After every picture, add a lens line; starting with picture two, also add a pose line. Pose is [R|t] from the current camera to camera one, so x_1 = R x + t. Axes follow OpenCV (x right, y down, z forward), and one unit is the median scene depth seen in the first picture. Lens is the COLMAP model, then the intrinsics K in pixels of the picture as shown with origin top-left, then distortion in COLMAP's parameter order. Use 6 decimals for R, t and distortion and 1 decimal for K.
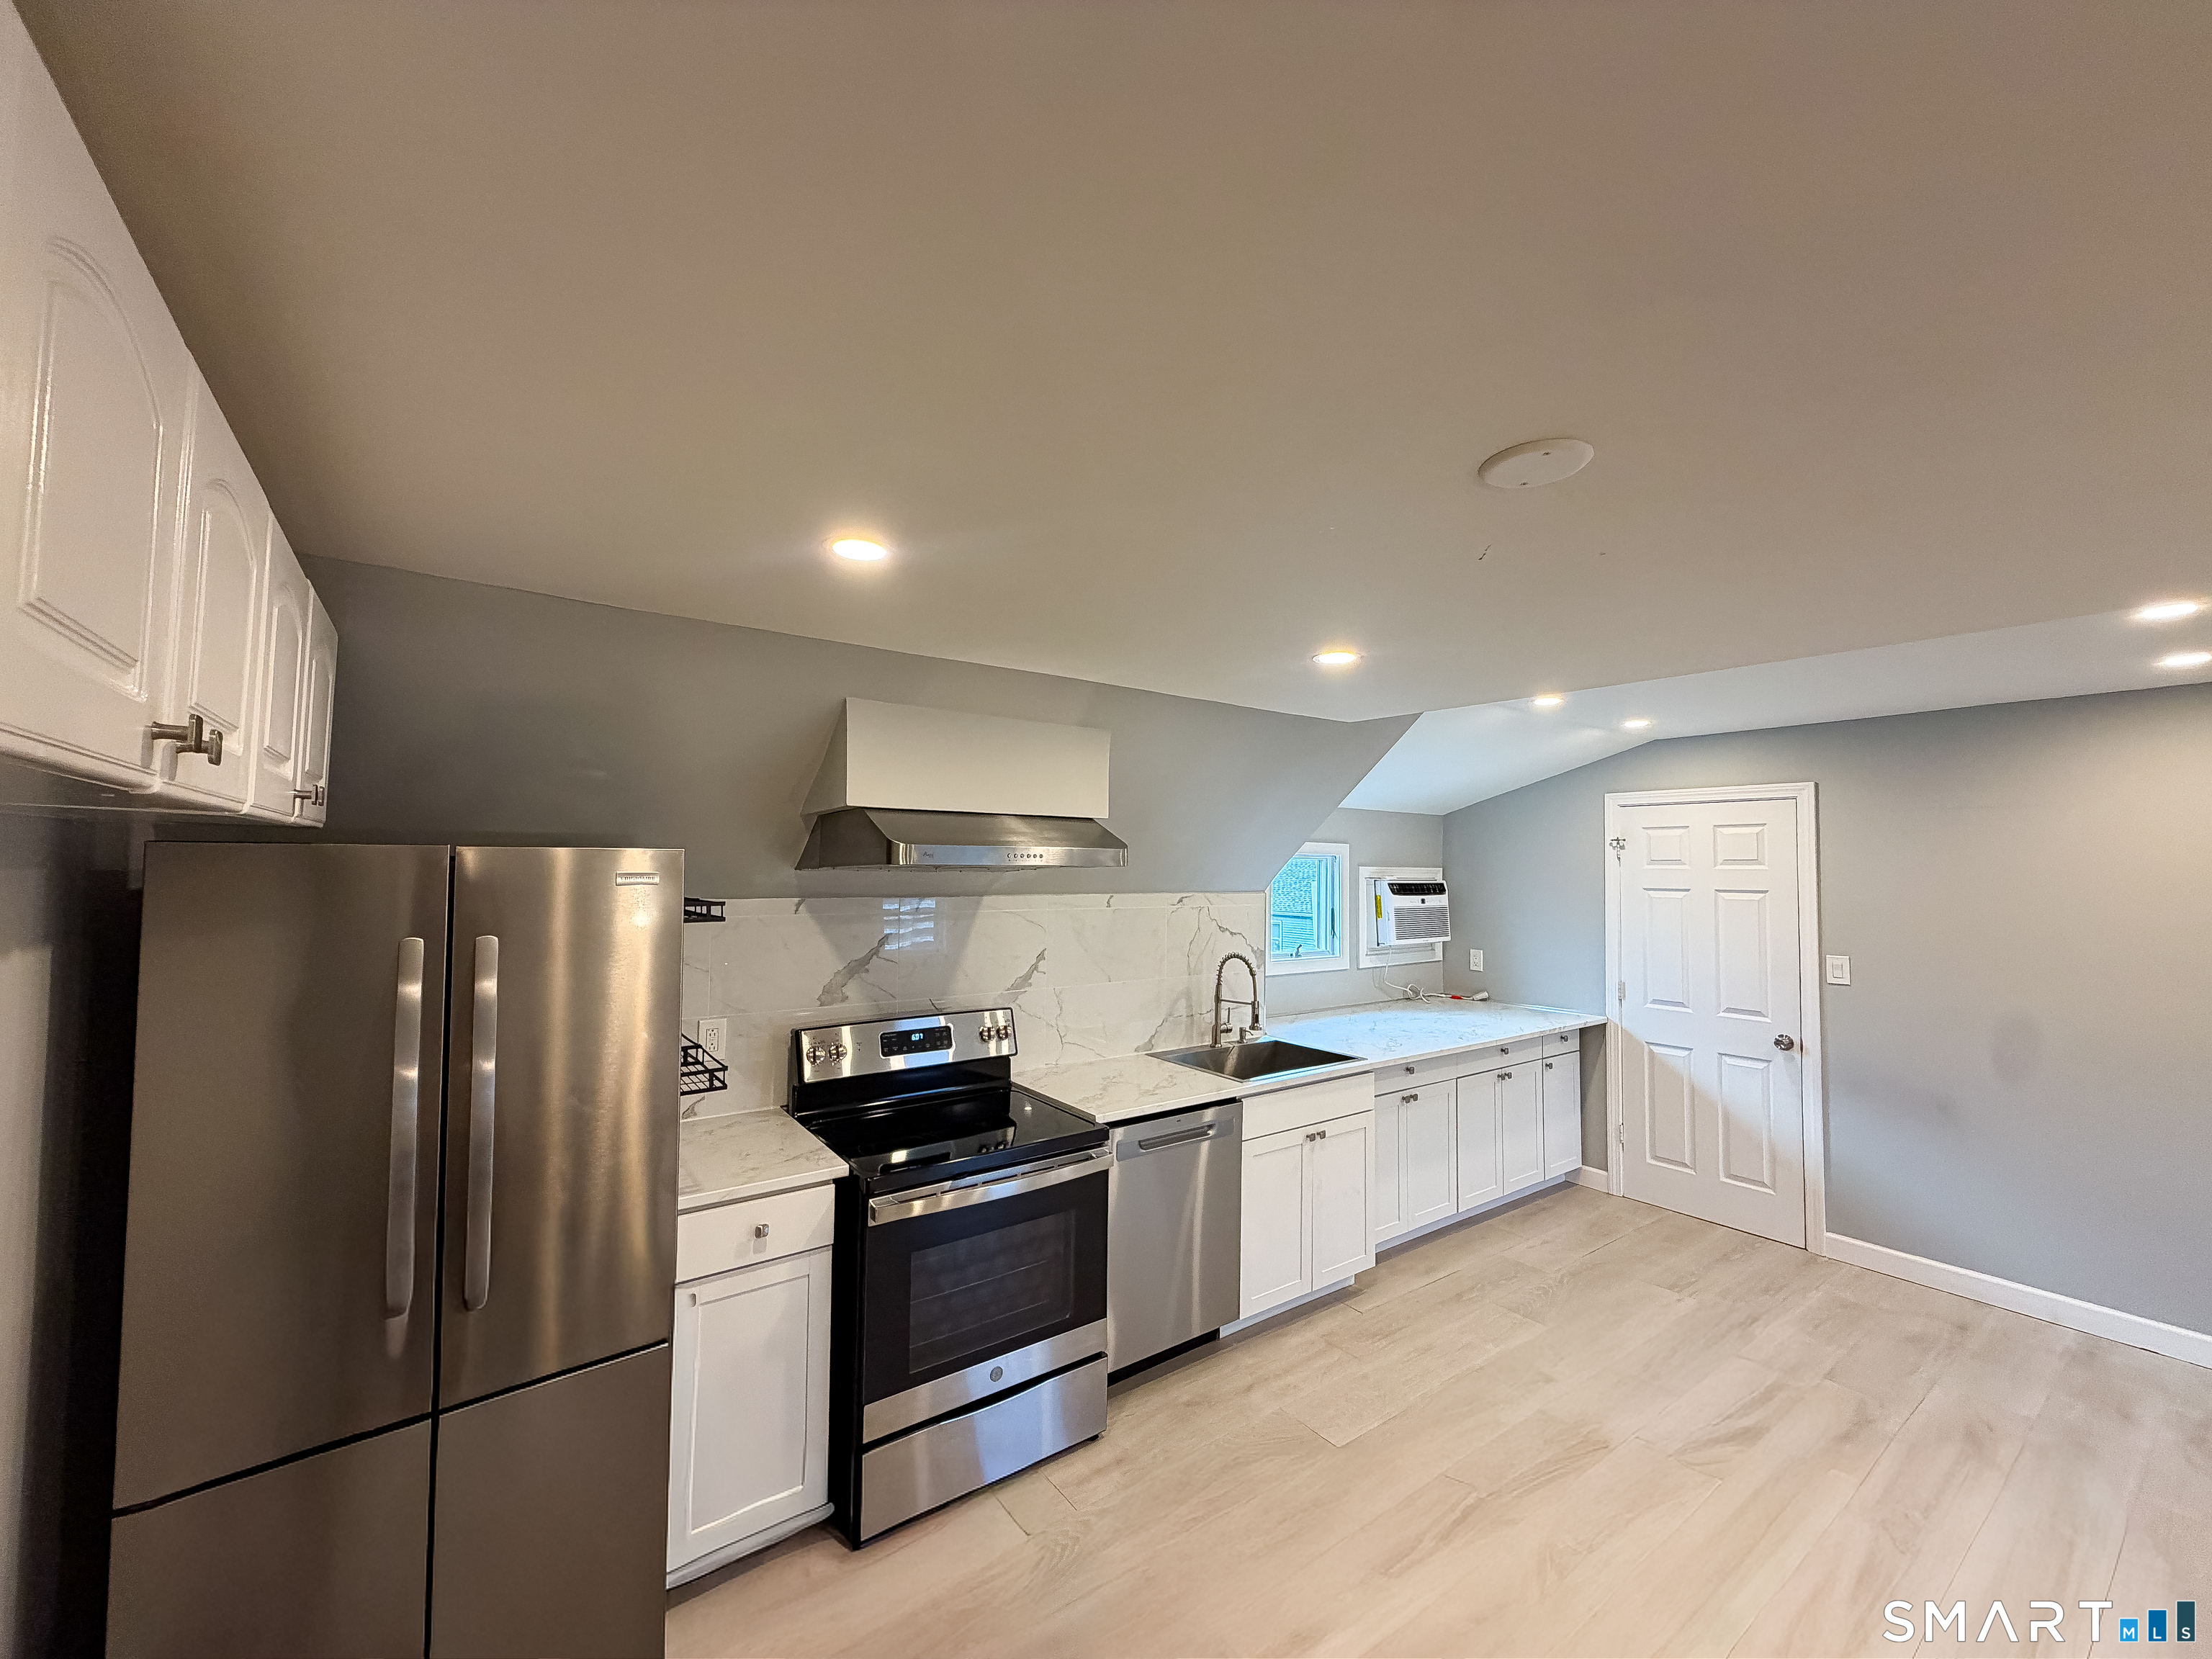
lens RADIAL K [[880.6, 0, 1098.0], [0, 880.6, 836.2], [0, 0, 1]] dist [-0.000290, 0.000659]
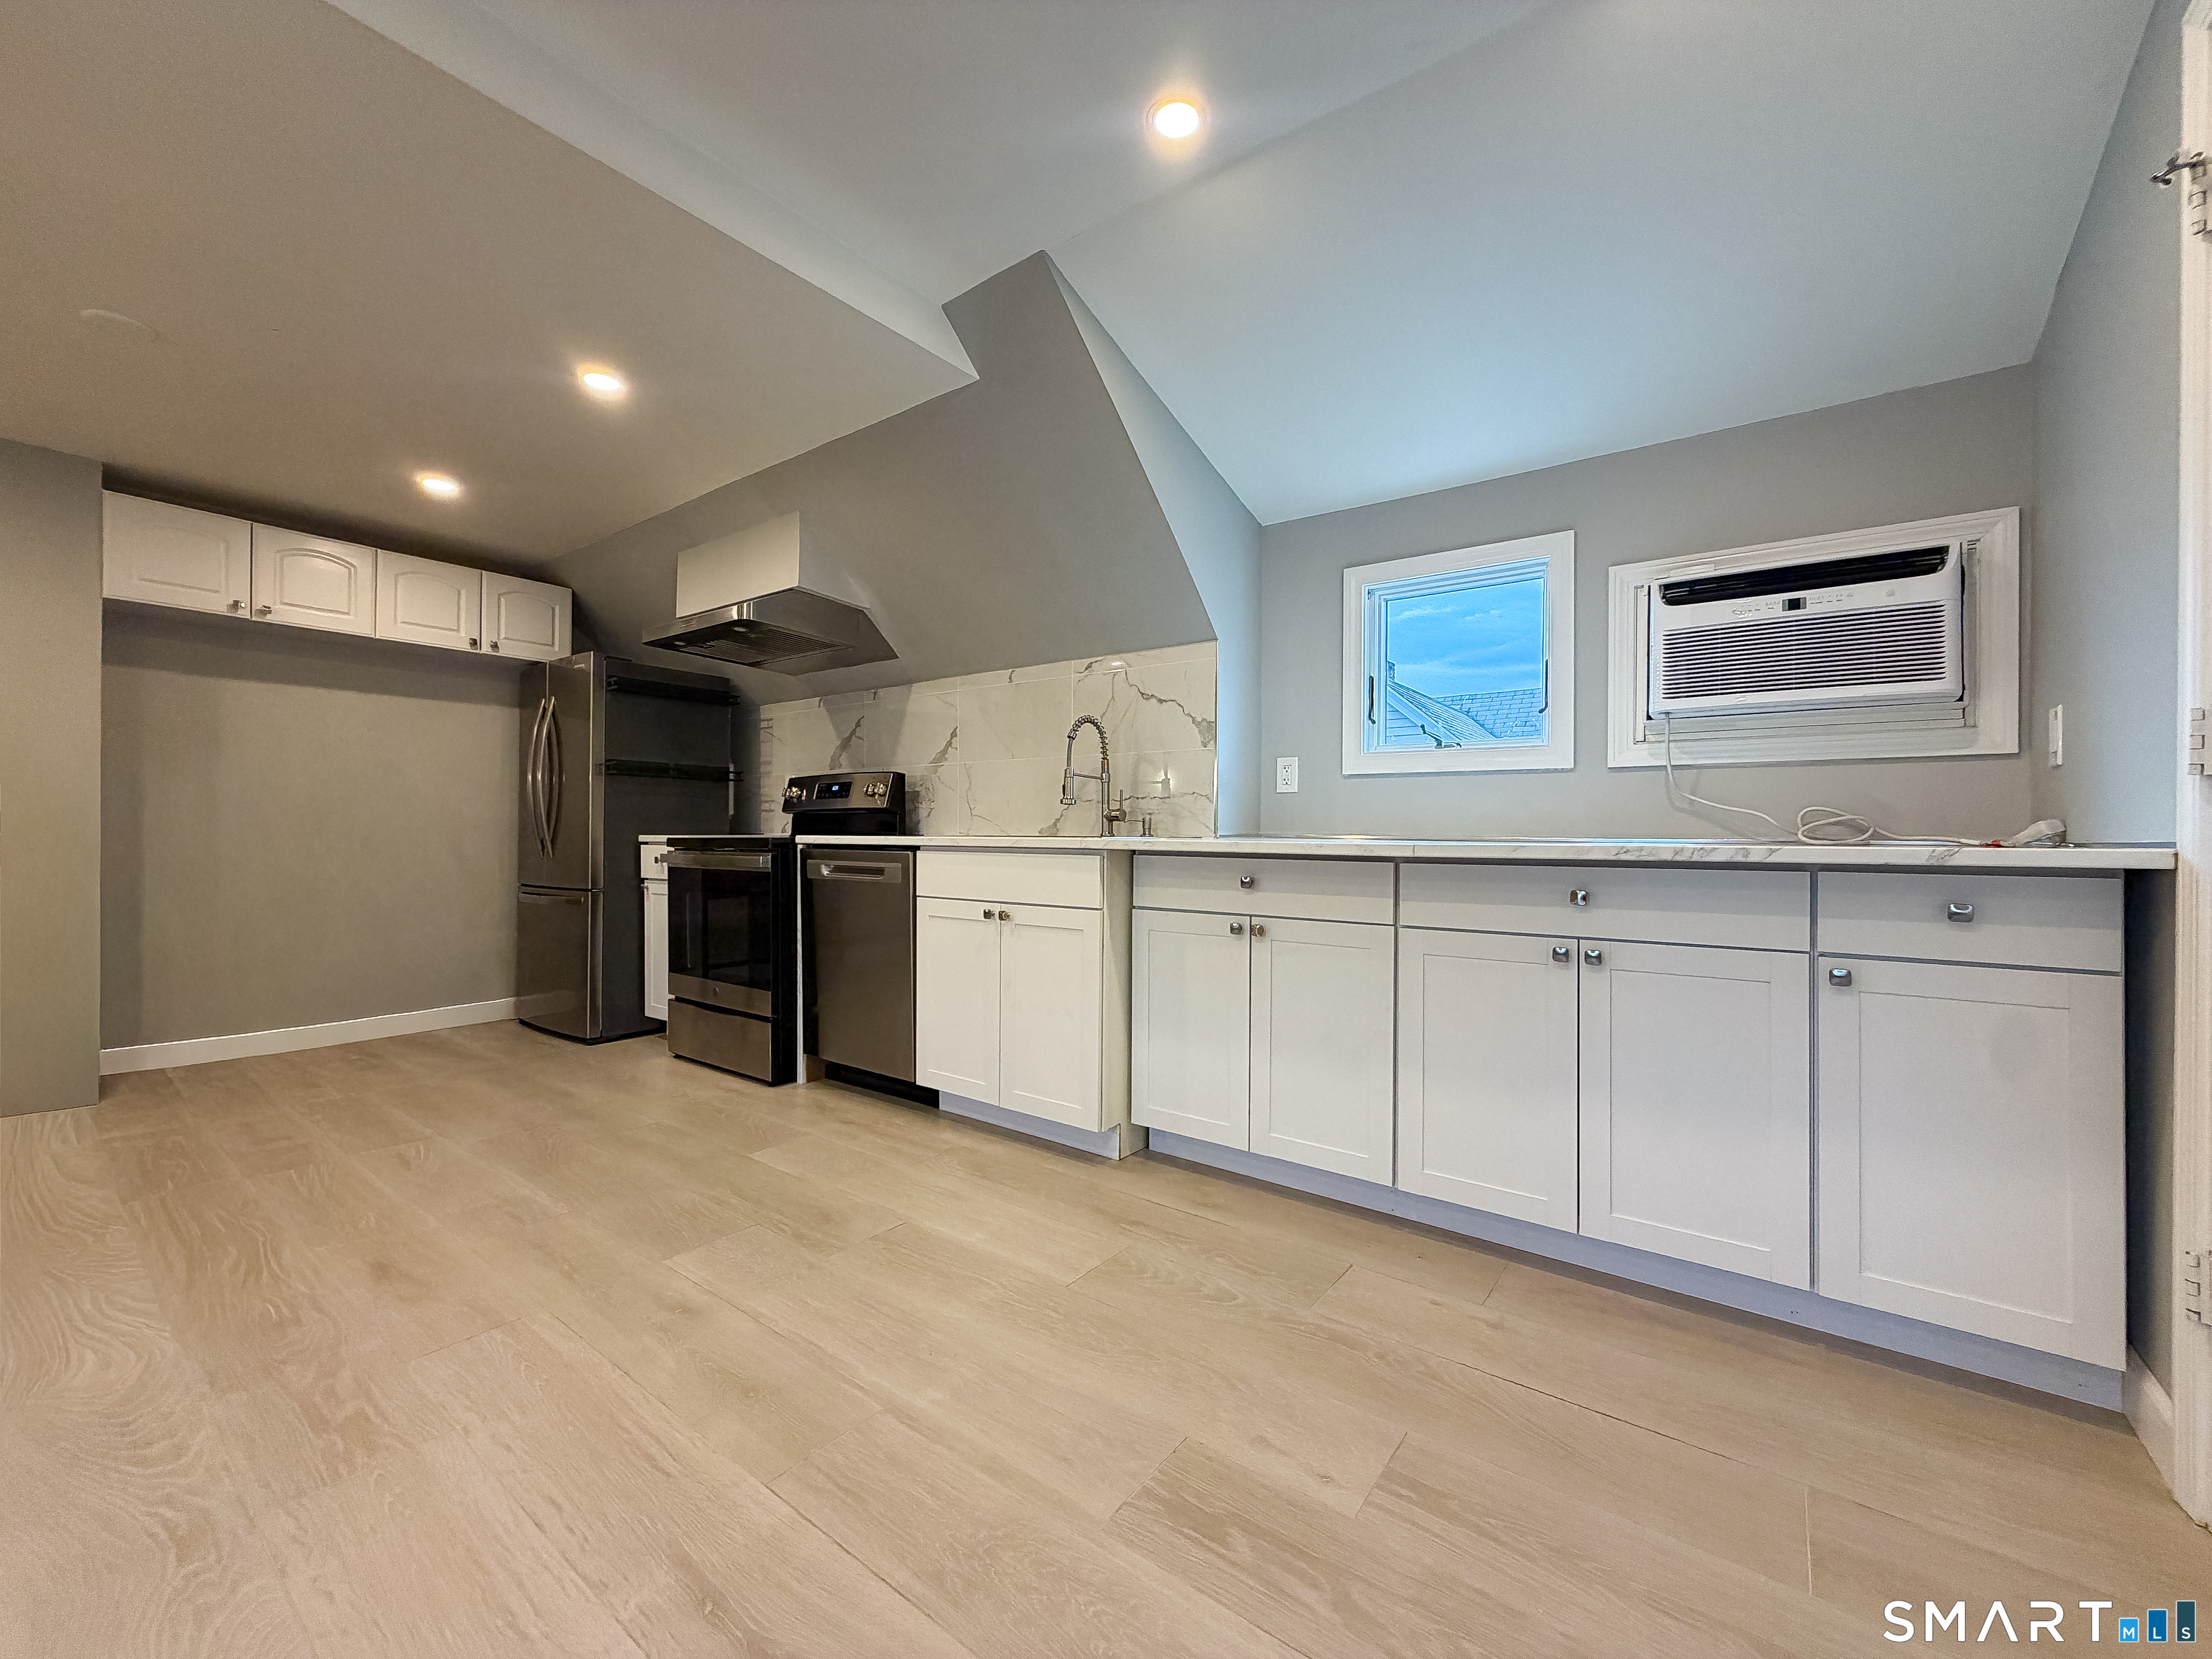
lens RADIAL K [[880.6, 0, 1102.0], [0, 880.6, 838.8], [0, 0, 1]] dist [-0.000290, 0.000659]
pose [[0.297502, -0.003834, -0.954714, 0.986892], [0.029887, 0.999539, 0.005299, 0.254914], [0.954253, -0.030110, 0.297479, 0.809377]]
